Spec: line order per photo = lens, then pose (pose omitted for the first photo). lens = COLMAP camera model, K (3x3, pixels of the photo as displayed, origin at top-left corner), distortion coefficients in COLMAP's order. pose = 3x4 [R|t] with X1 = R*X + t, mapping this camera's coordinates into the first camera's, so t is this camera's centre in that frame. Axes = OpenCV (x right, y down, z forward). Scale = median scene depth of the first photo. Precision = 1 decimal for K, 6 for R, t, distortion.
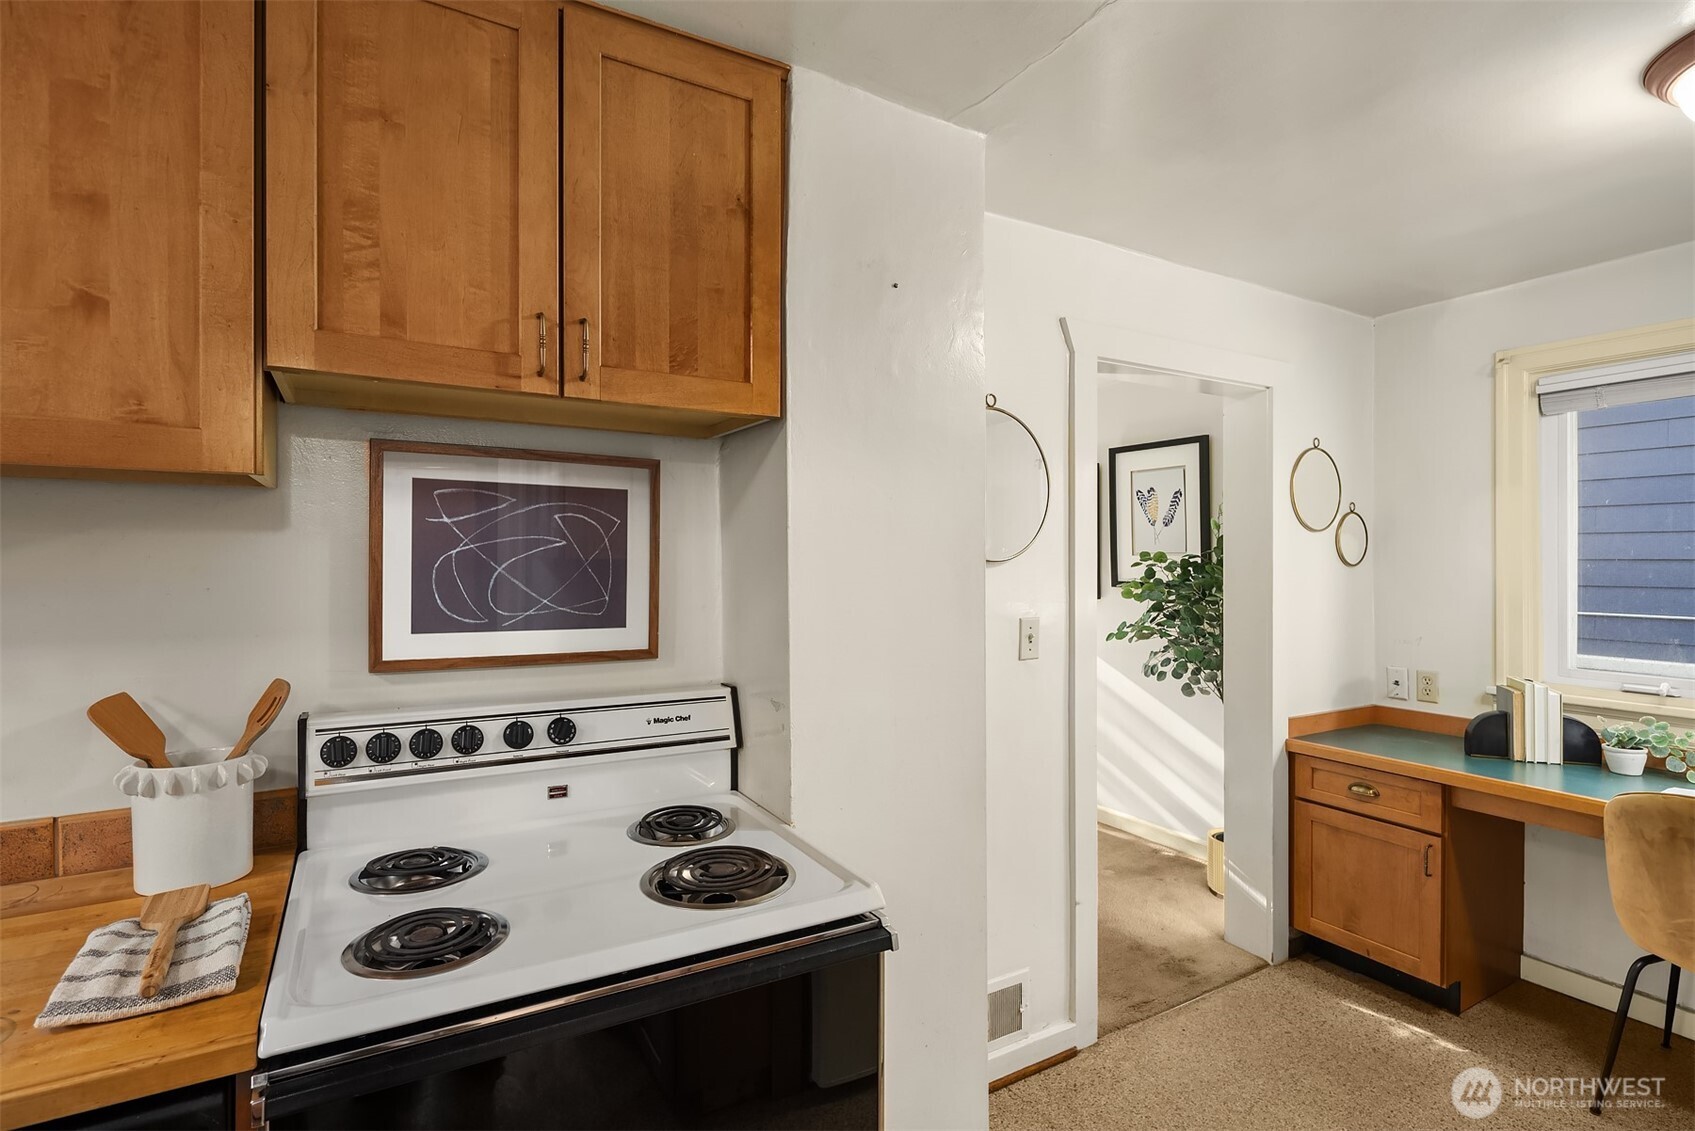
lens RADIAL K [[817.6, 0, 844.8], [0, 817.6, 556.5], [0, 0, 1]] dist [0.001006, -0.000024]
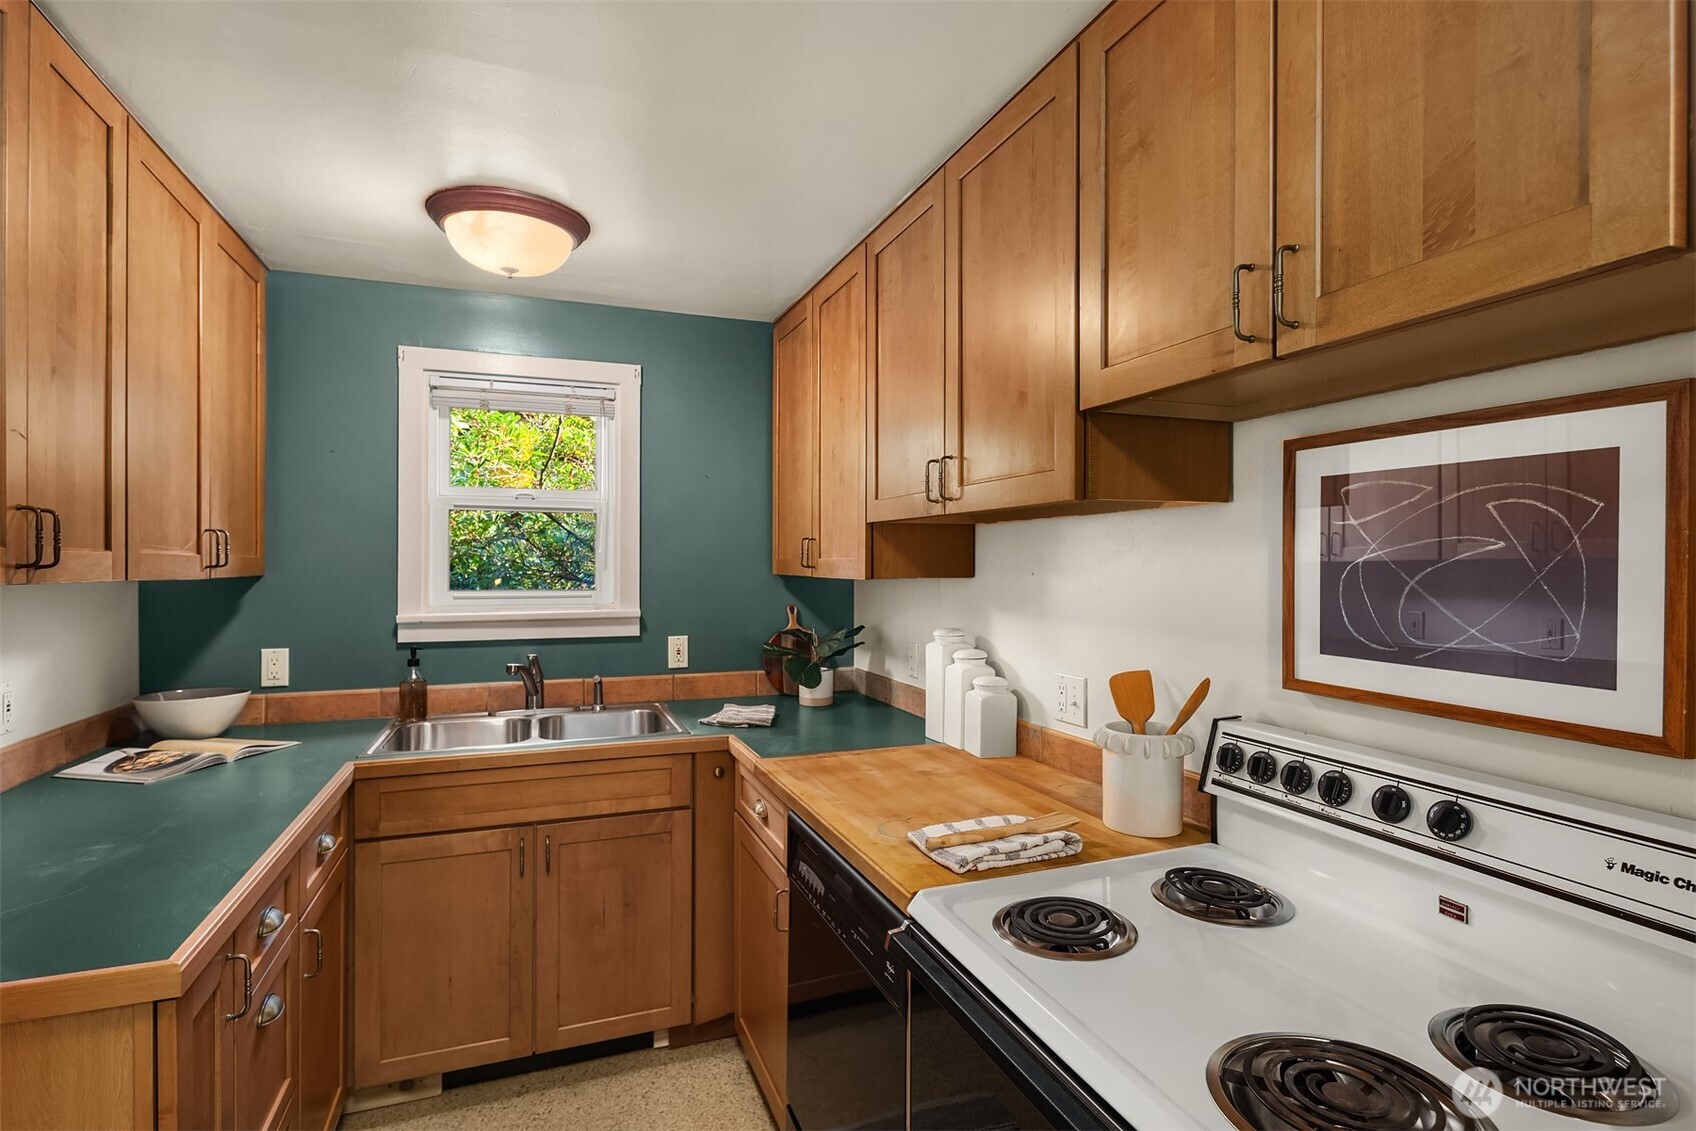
lens RADIAL K [[850.6, 0, 897.8], [0, 850.6, 563.9], [0, 0, 1]] dist [0.000184, -0.004587]
pose [[-0.143401, -0.005321, -0.989650, 0.458321], [-0.001309, 0.999986, -0.005187, 0.003548], [0.989664, 0.000551, -0.143406, 0.701330]]
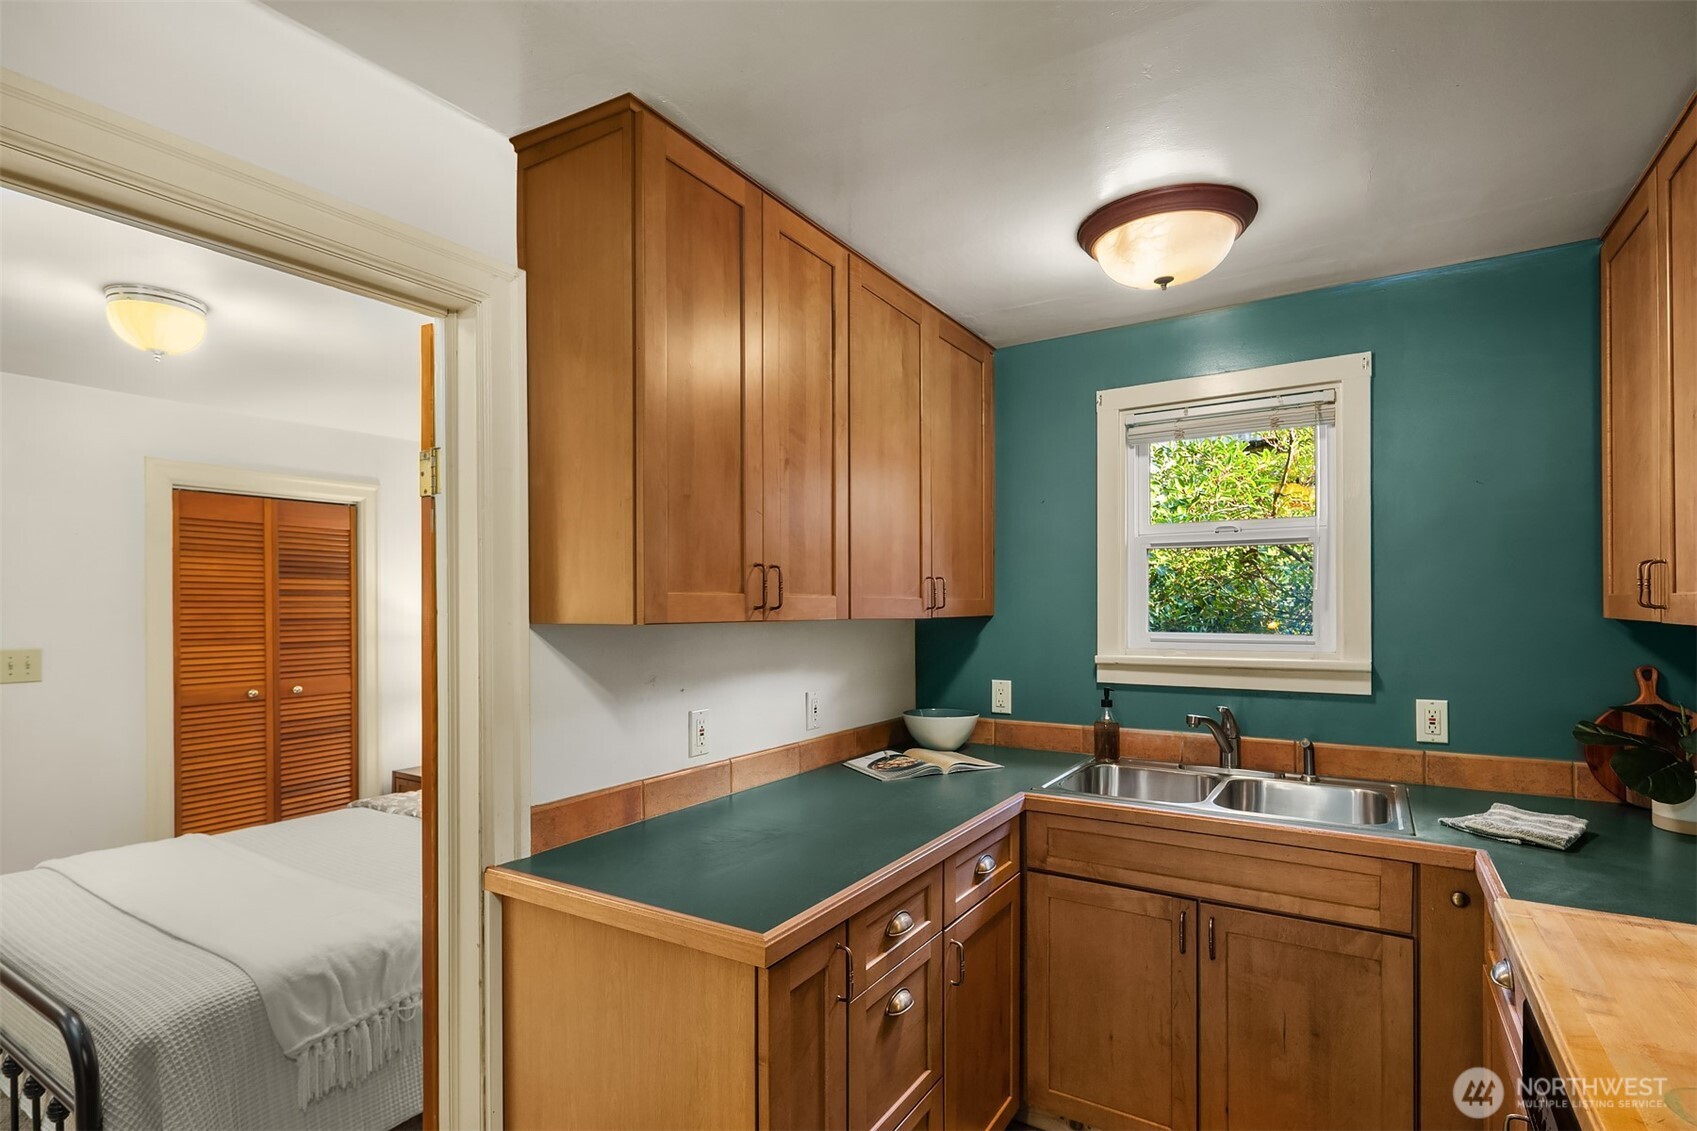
lens RADIAL K [[852.8, 0, 785.0], [0, 852.8, 601.4], [0, 0, 1]] dist [0.002918, -0.006025]
pose [[-0.904471, -0.003677, -0.426519, 0.173437], [0.000054, 0.999962, -0.008734, 0.003741], [0.426535, -0.007923, -0.904436, 0.791064]]
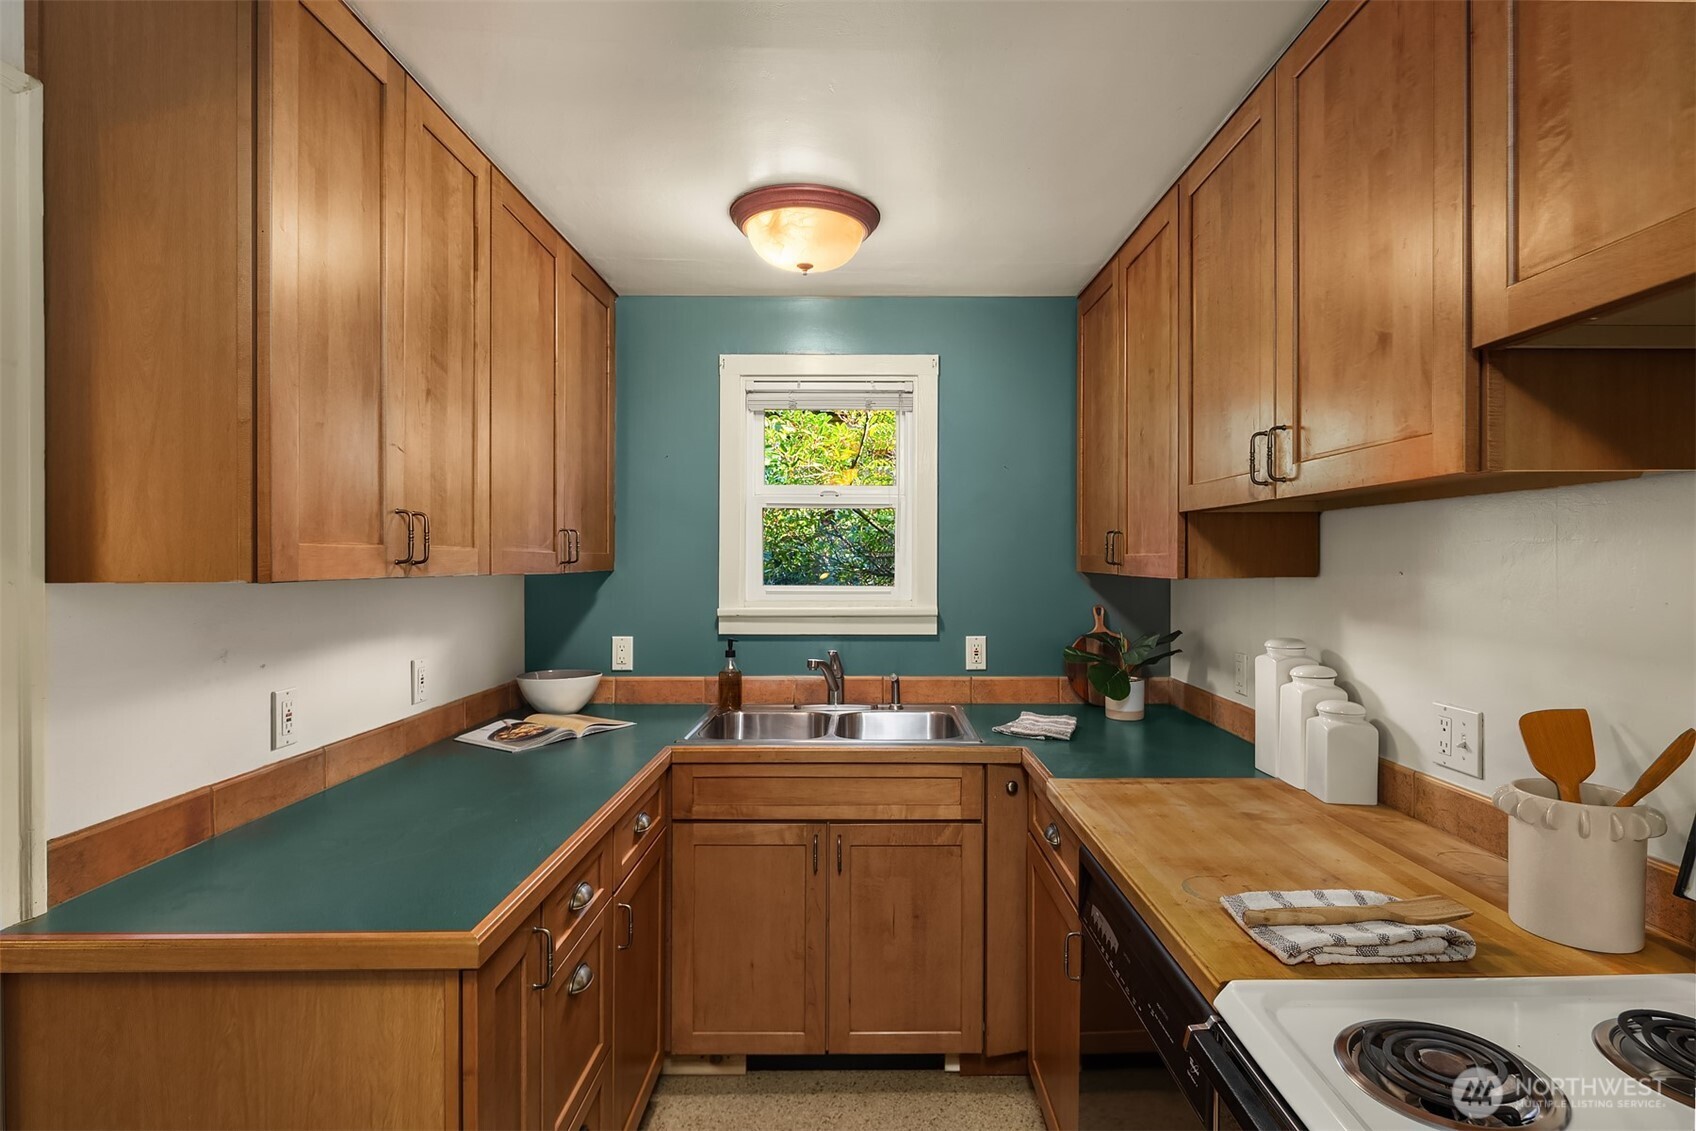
lens RADIAL K [[877.9, 0, 889.4], [0, 877.9, 560.2], [0, 0, 1]] dist [0.002493, -0.006104]
pose [[-0.495362, -0.005115, -0.868671, 0.332399], [-0.003451, 0.999986, -0.003920, 0.002052], [0.868680, 0.001056, -0.495373, 0.708542]]
